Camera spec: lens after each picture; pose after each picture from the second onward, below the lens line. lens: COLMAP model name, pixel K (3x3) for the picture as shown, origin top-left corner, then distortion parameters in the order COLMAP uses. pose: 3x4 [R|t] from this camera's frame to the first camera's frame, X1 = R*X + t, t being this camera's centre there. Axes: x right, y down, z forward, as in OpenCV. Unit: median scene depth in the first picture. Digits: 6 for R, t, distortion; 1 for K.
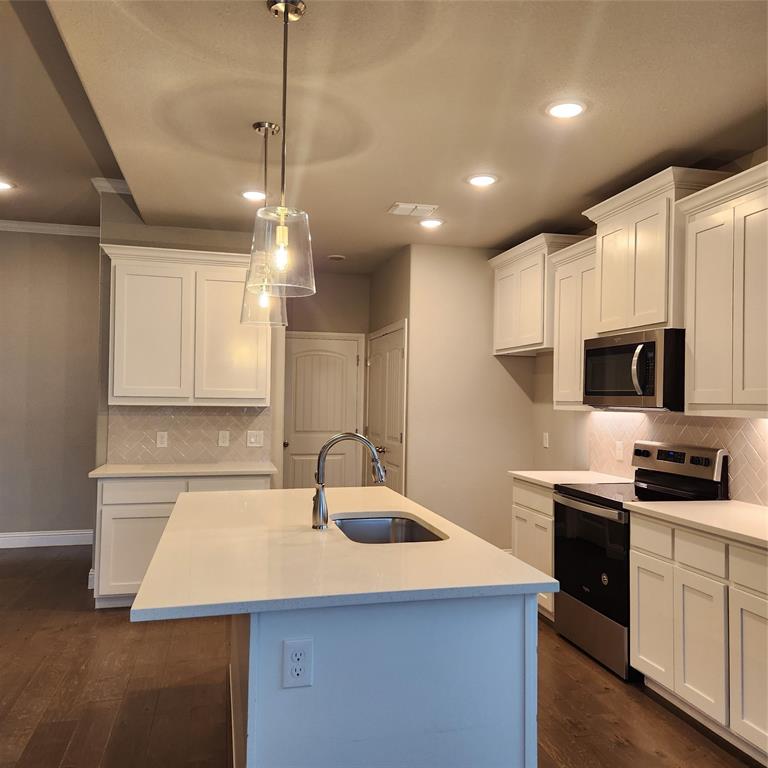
lens RADIAL K [[617.5, 0, 383.8], [0, 617.5, 356.3], [0, 0, 1]] dist [0.012640, 0.017638]
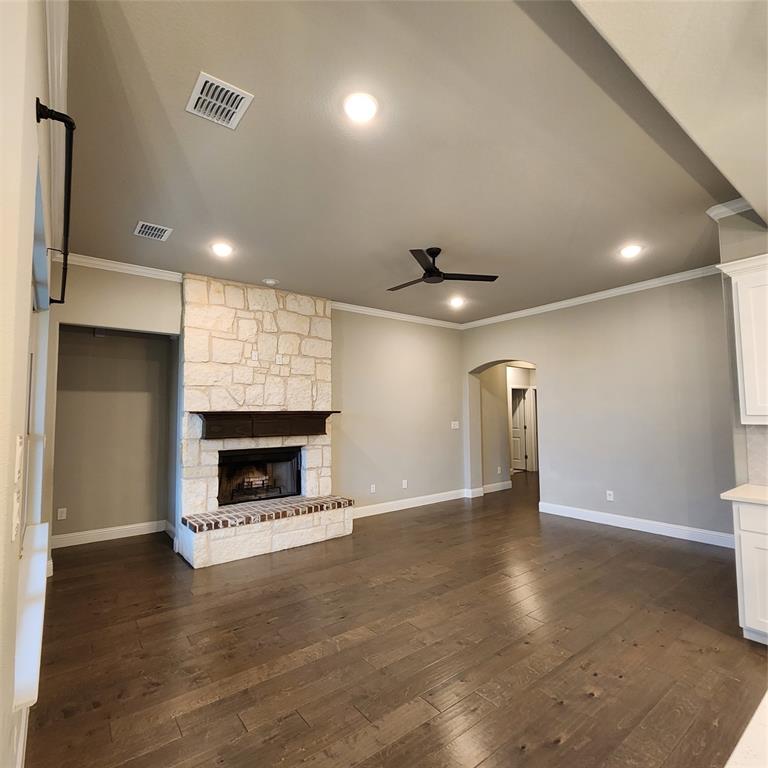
lens RADIAL K [[425.3, 0, 384.0], [0, 425.3, 384.0], [0, 0, 1]] dist [-0.003167, -0.001089]
pose [[0.397228, -0.071670, -0.914917, -0.060689], [0.068317, 0.996489, -0.048399, 0.011258], [0.915173, -0.043279, 0.400730, 0.250141]]
